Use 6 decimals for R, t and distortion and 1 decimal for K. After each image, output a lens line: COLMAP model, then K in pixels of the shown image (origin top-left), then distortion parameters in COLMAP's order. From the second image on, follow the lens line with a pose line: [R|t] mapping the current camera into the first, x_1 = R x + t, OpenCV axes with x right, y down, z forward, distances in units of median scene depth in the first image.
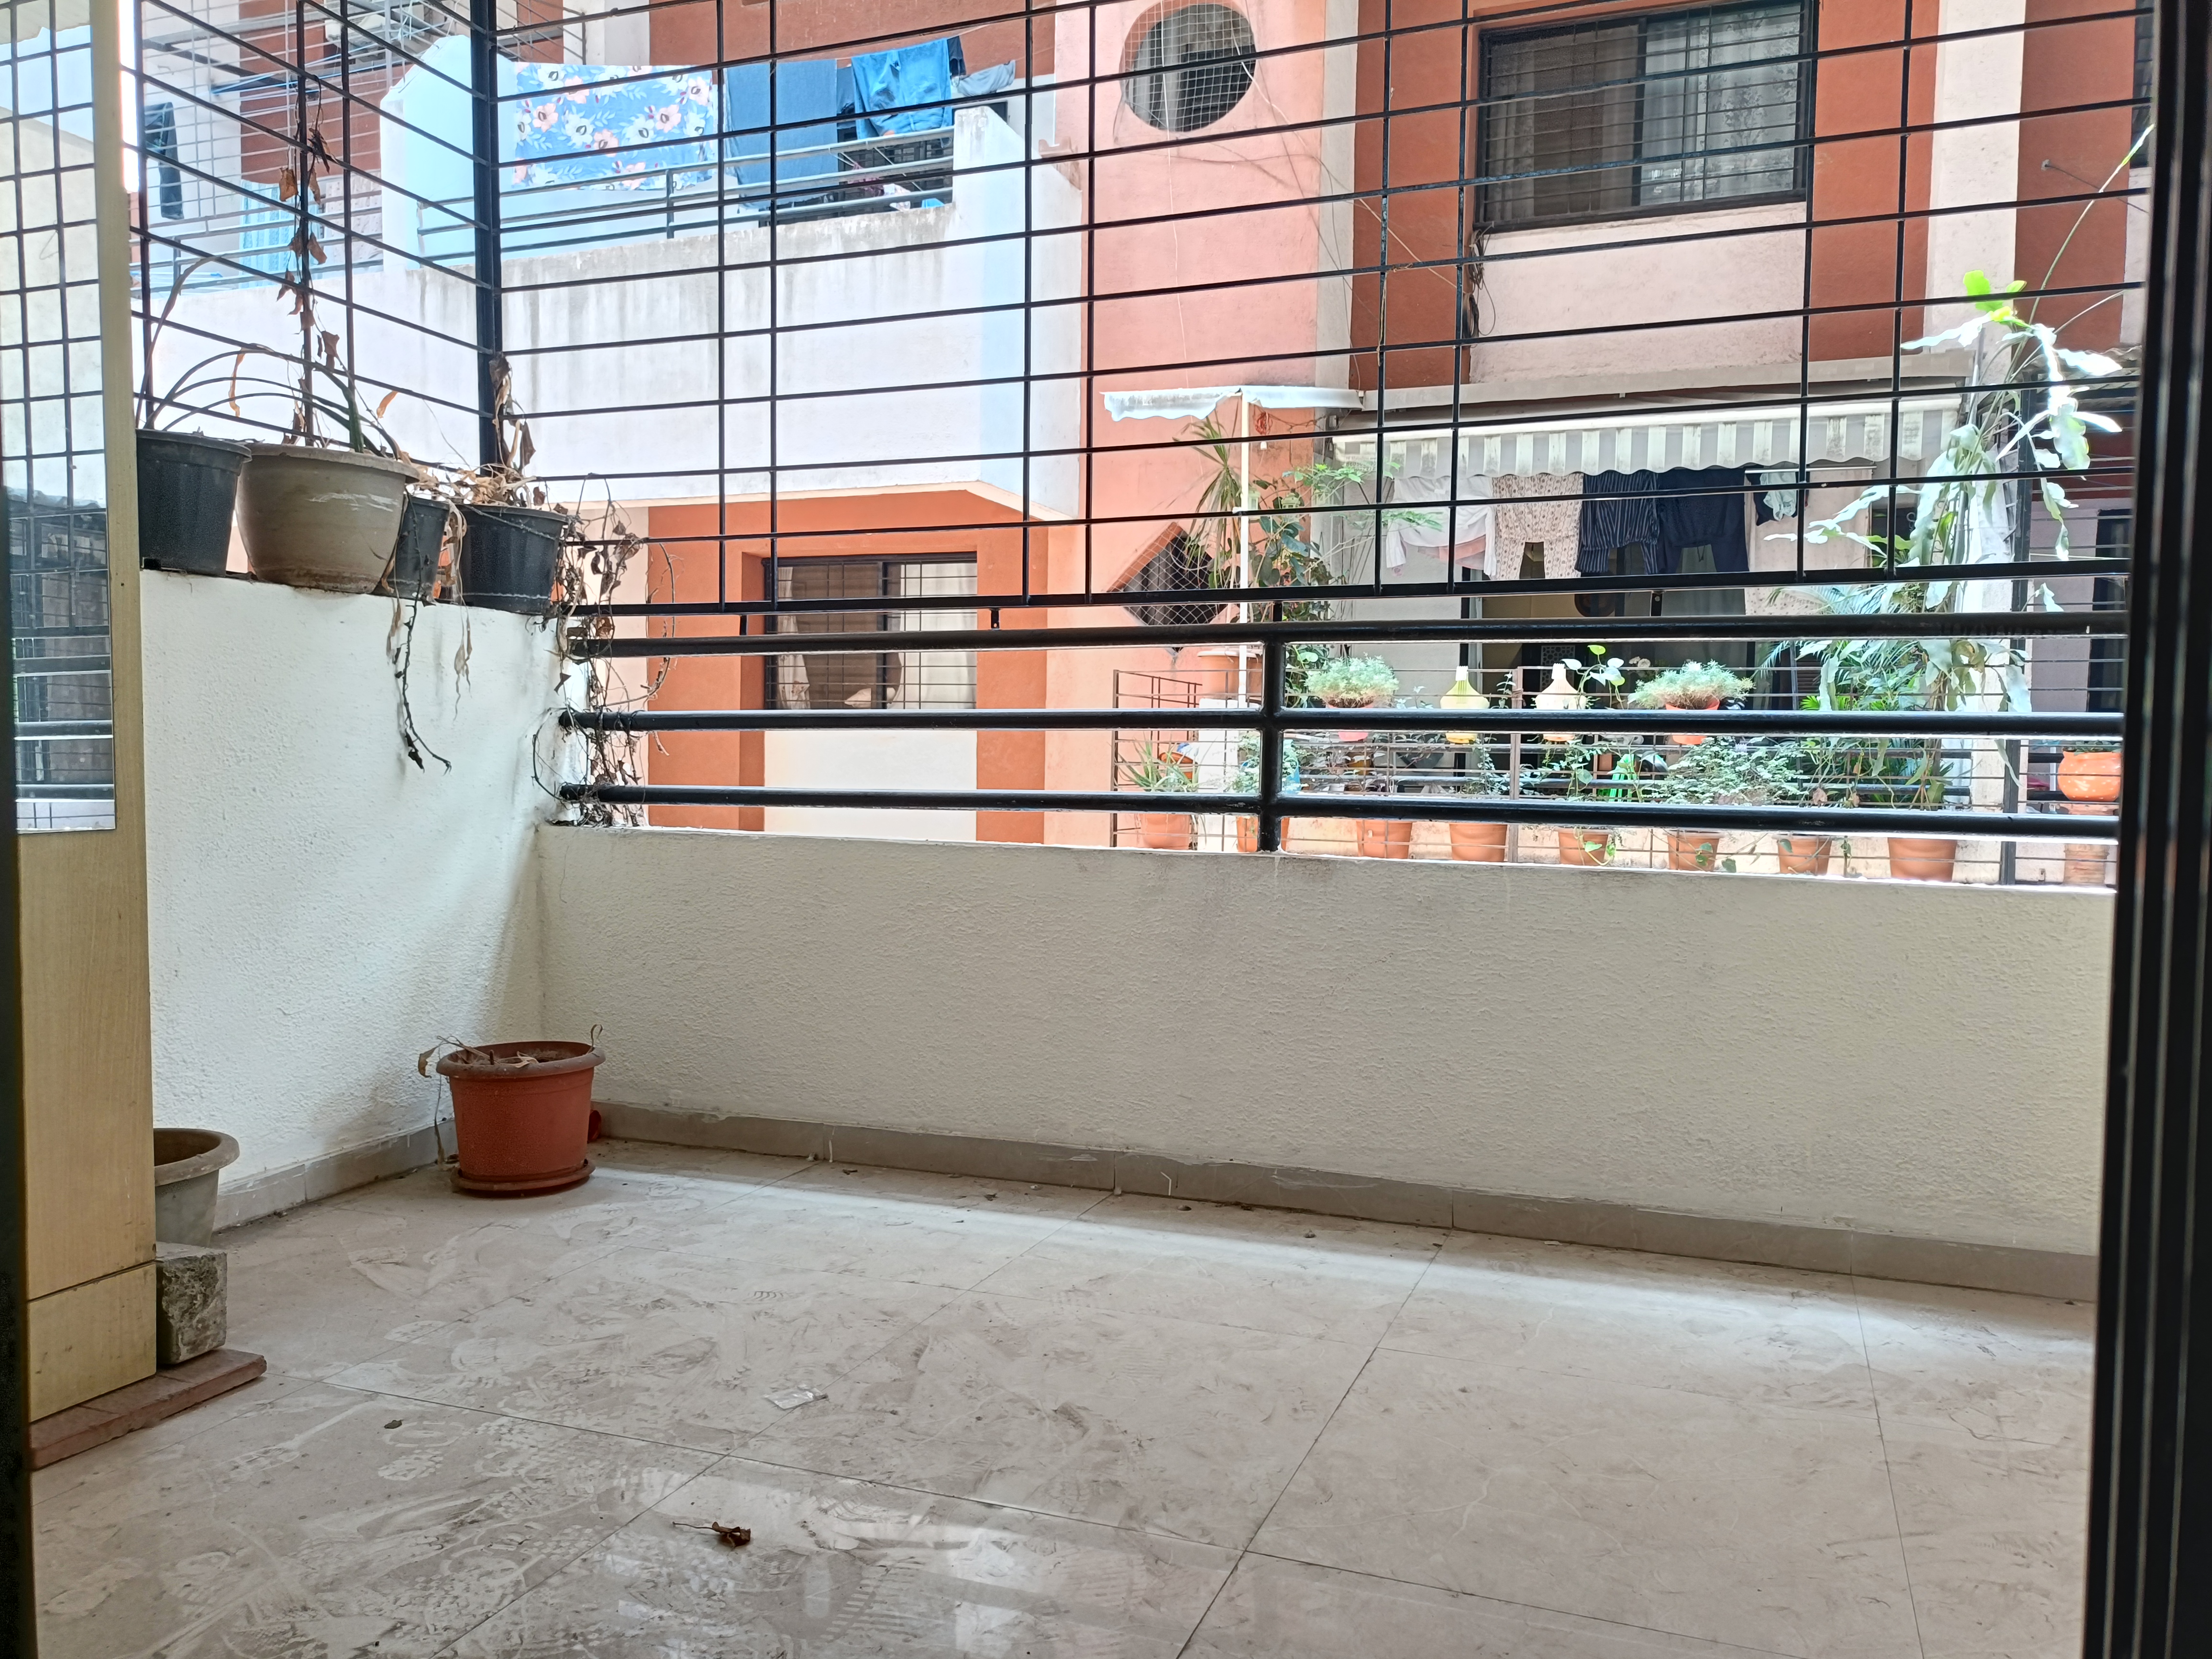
lens RADIAL K [[1616.4, 0, 1107.9], [0, 1616.4, 835.5], [0, 0, 1]] dist [0.002365, 0.000244]
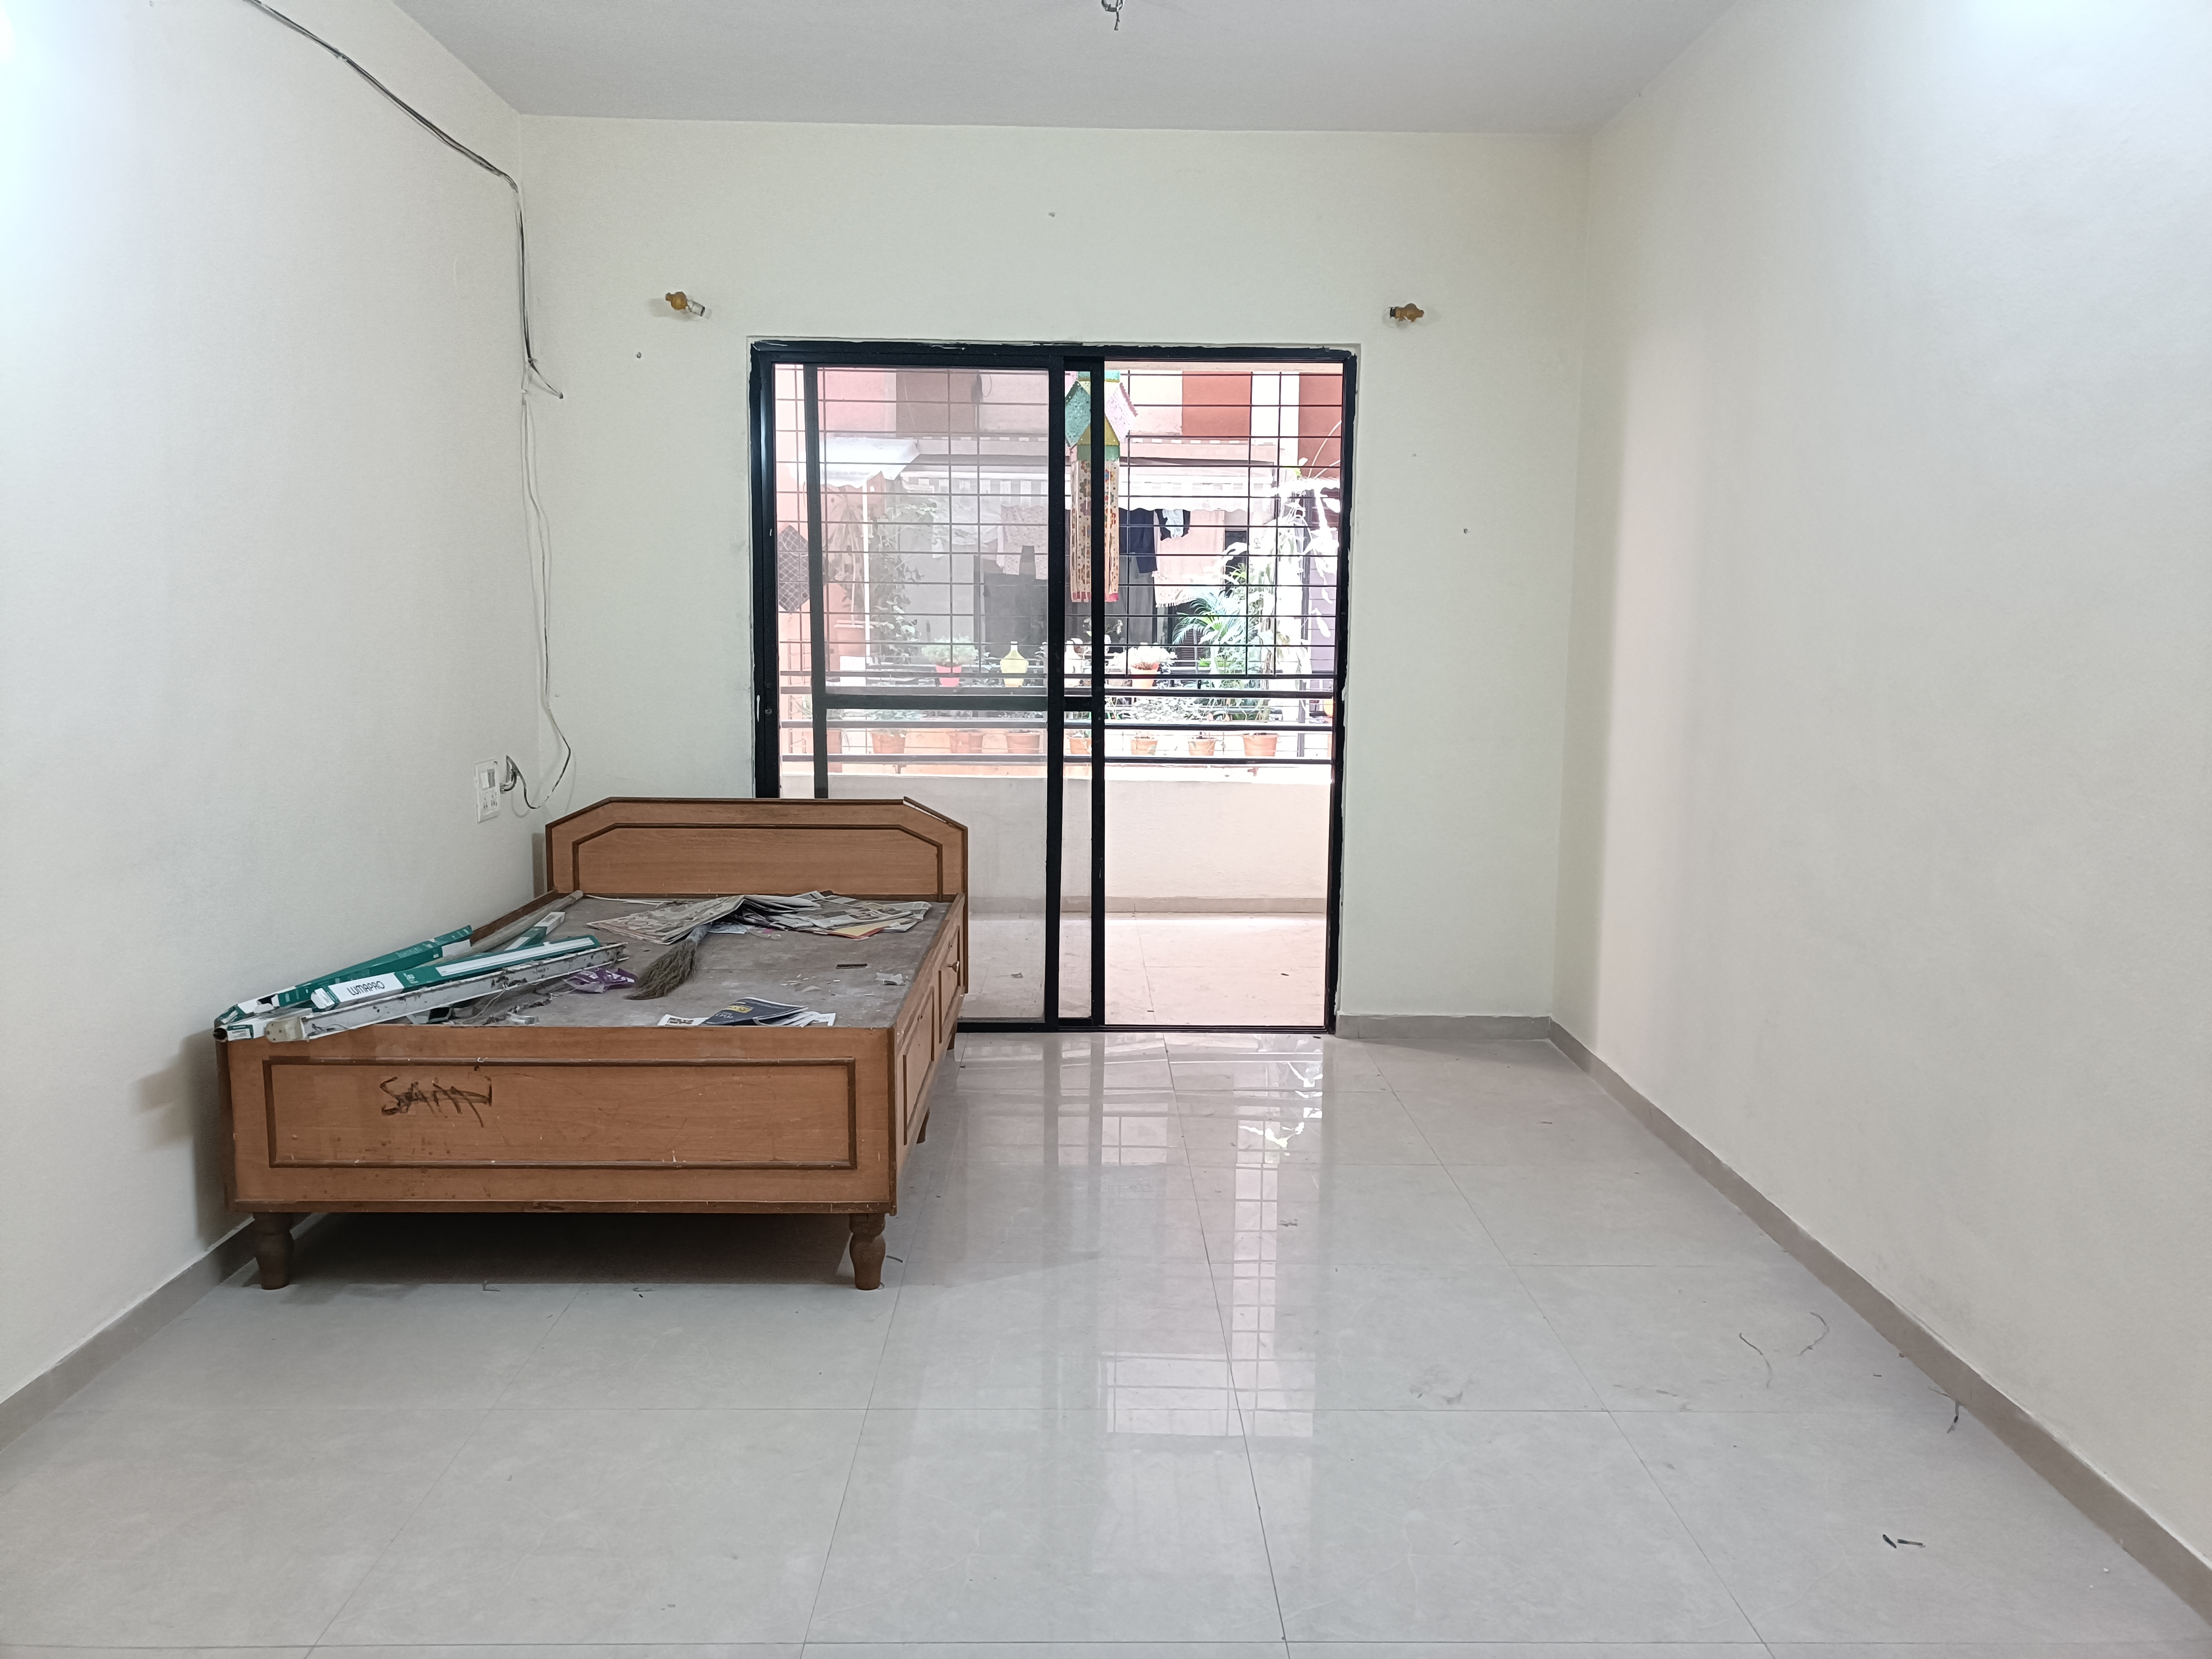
lens RADIAL K [[1616.4, 0, 1105.7], [0, 1616.4, 829.2], [0, 0, 1]] dist [0.002365, 0.000244]
pose [[0.925002, -0.053074, 0.376237, -0.337061], [0.024925, 0.996539, 0.079298, -0.042211], [-0.379144, -0.063973, 0.923124, -0.603314]]
